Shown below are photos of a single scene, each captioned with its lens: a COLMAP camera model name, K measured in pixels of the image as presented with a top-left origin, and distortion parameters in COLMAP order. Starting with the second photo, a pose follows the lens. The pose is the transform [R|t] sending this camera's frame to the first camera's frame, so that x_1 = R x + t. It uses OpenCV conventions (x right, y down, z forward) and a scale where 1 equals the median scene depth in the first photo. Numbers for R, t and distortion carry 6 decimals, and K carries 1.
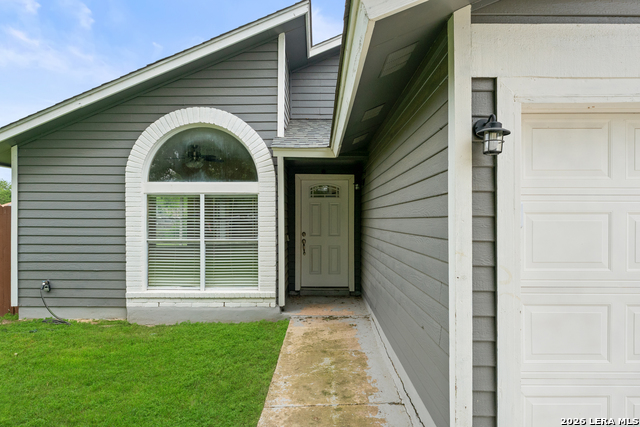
lens RADIAL K [[403.1, 0, 318.1], [0, 403.1, 216.6], [0, 0, 1]] dist [0.001211, -0.000900]
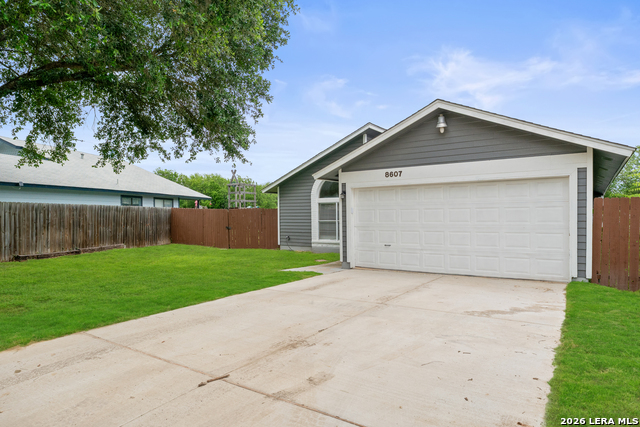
lens RADIAL K [[403.1, 0, 320.3], [0, 403.1, 213.3], [0, 0, 1]] dist [0.001211, -0.000900]
pose [[0.828243, -0.008225, -0.560309, 1.024839], [0.014774, 0.999865, 0.007160, -0.007973], [0.560175, -0.014208, 0.828253, -1.119056]]
